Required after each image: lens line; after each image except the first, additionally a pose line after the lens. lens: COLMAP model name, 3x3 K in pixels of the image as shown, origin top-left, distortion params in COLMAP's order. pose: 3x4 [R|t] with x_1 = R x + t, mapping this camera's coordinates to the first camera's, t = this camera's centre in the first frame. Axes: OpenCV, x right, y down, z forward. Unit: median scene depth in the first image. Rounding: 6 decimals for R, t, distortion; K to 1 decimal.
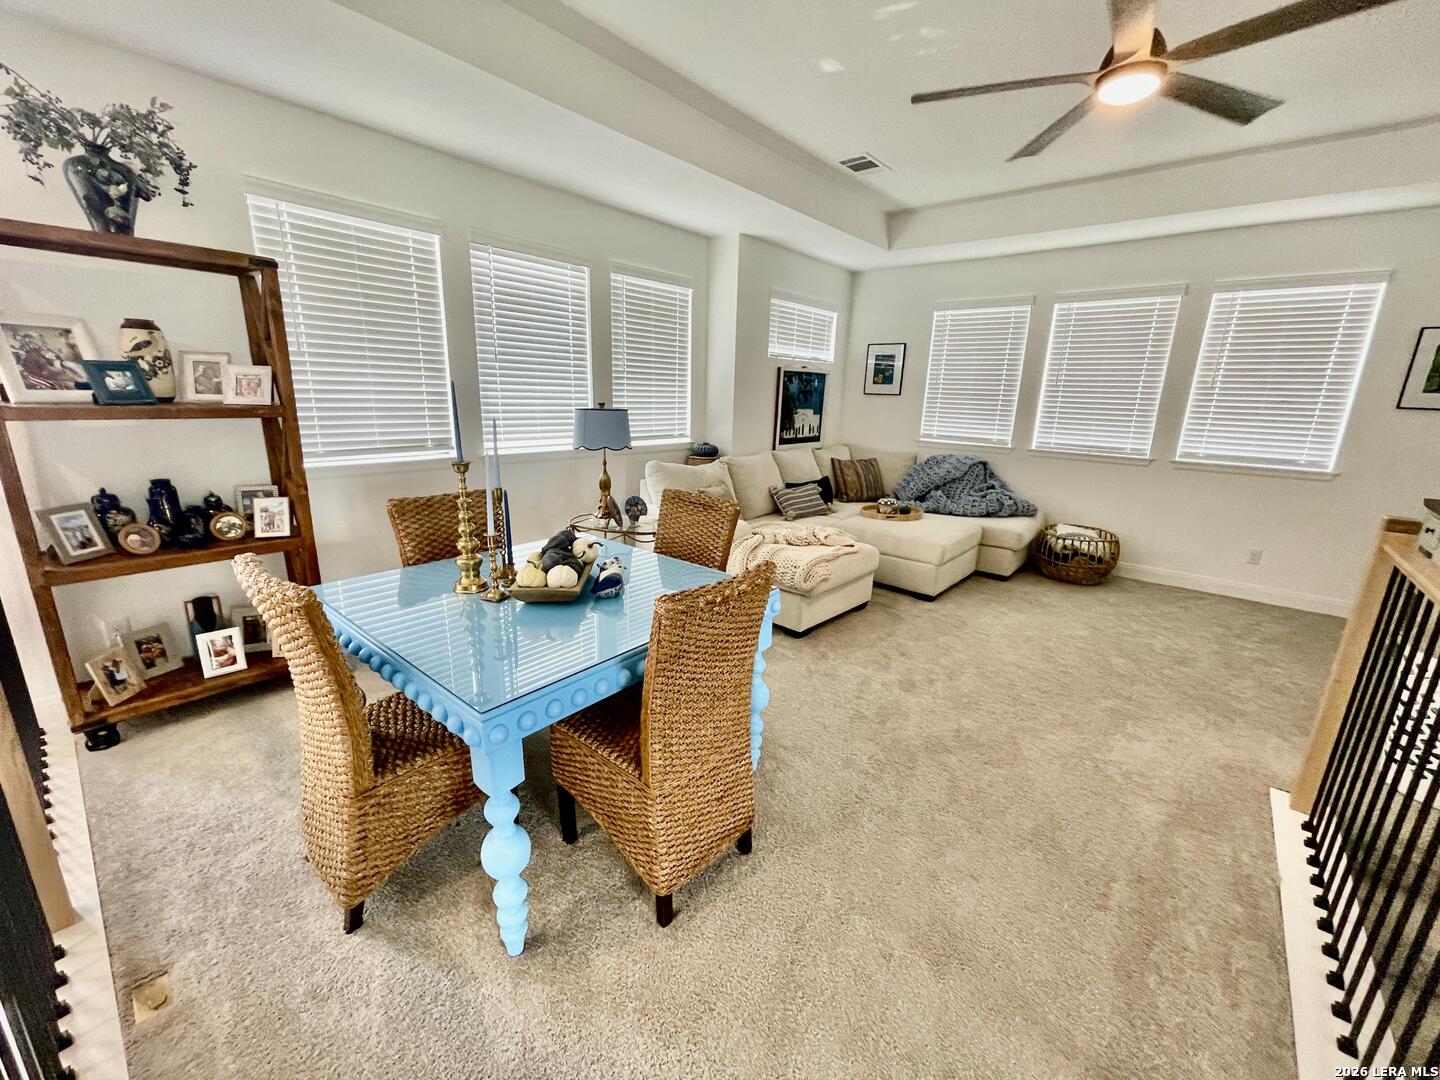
lens RADIAL K [[578.3, 0, 709.9], [0, 578.3, 547.0], [0, 0, 1]] dist [-0.004524, 0.000754]
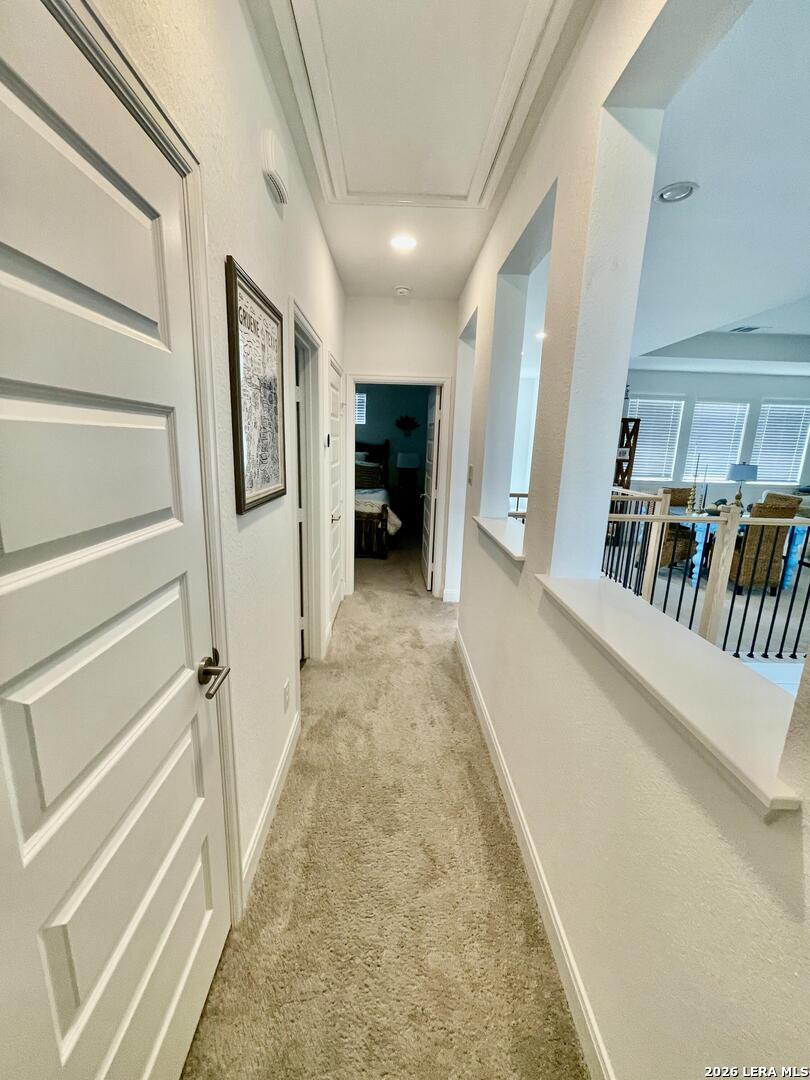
lens RADIAL K [[433.7, 0, 403.9], [0, 433.7, 540.6], [0, 0, 1]] dist [-0.004524, 0.000754]
pose [[0.674855, 0.150188, -0.722506, 0.208678], [-0.203737, 0.978937, 0.013192, 0.342439], [0.709269, 0.138298, 0.691239, -1.223142]]
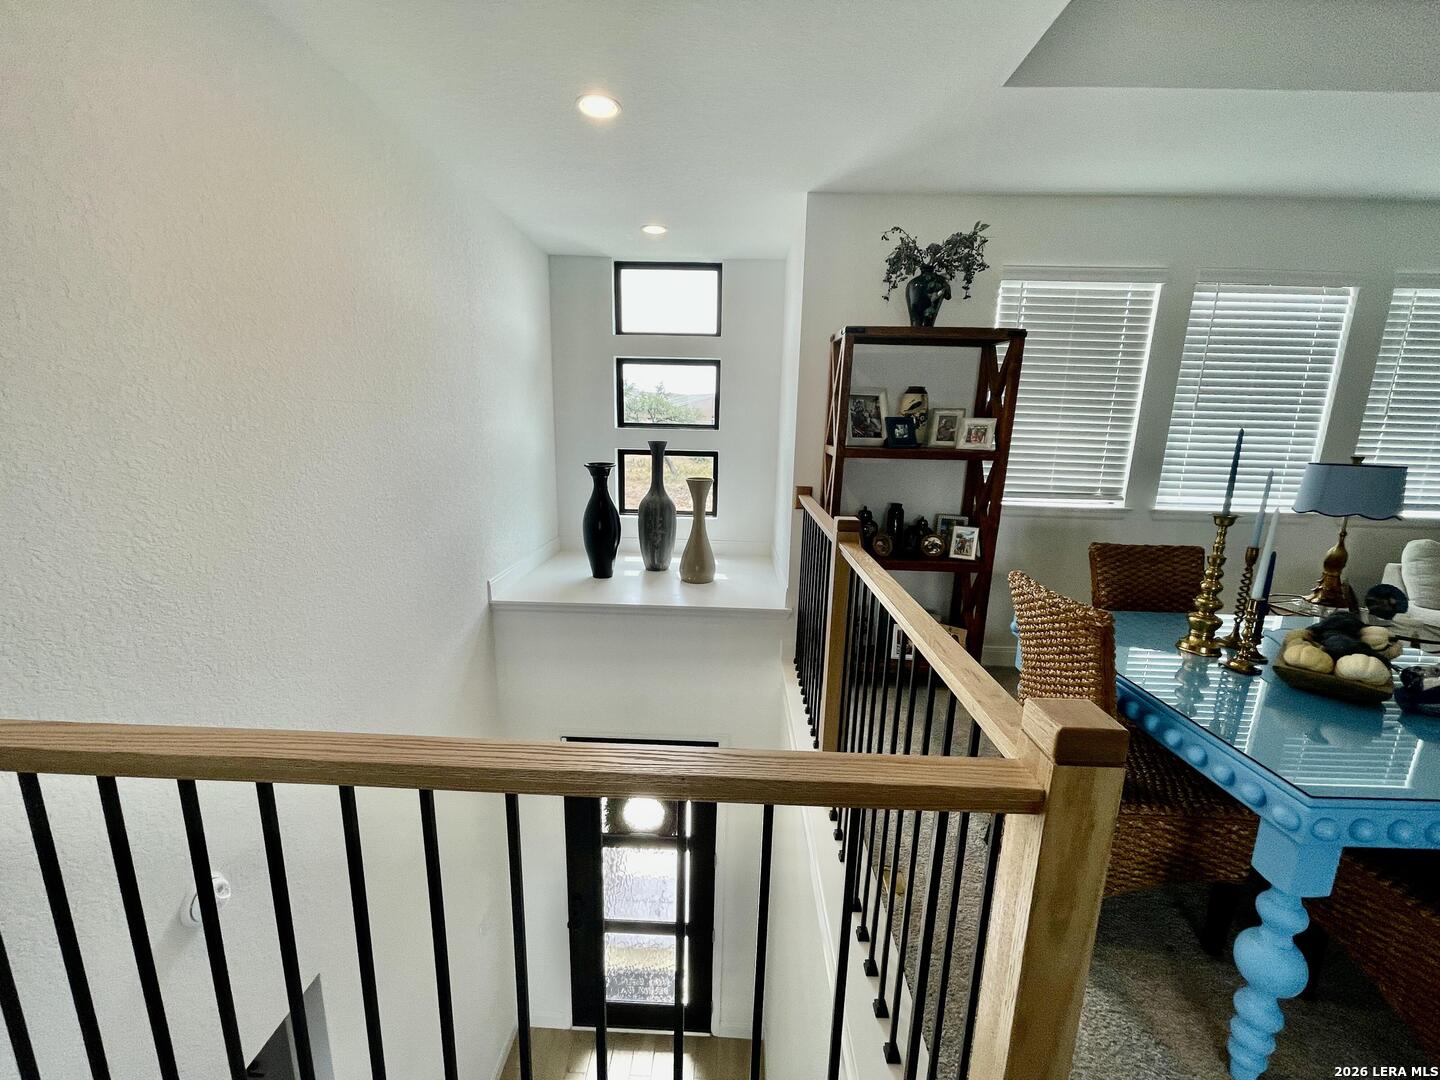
lens RADIAL K [[578.3, 0, 717.0], [0, 578.3, 544.3], [0, 0, 1]] dist [-0.004524, 0.000754]
pose [[0.631369, 0.143802, -0.762033, -0.131008], [-0.208324, 0.977987, 0.011950, 0.032938], [0.746977, 0.151205, 0.647428, -0.116780]]
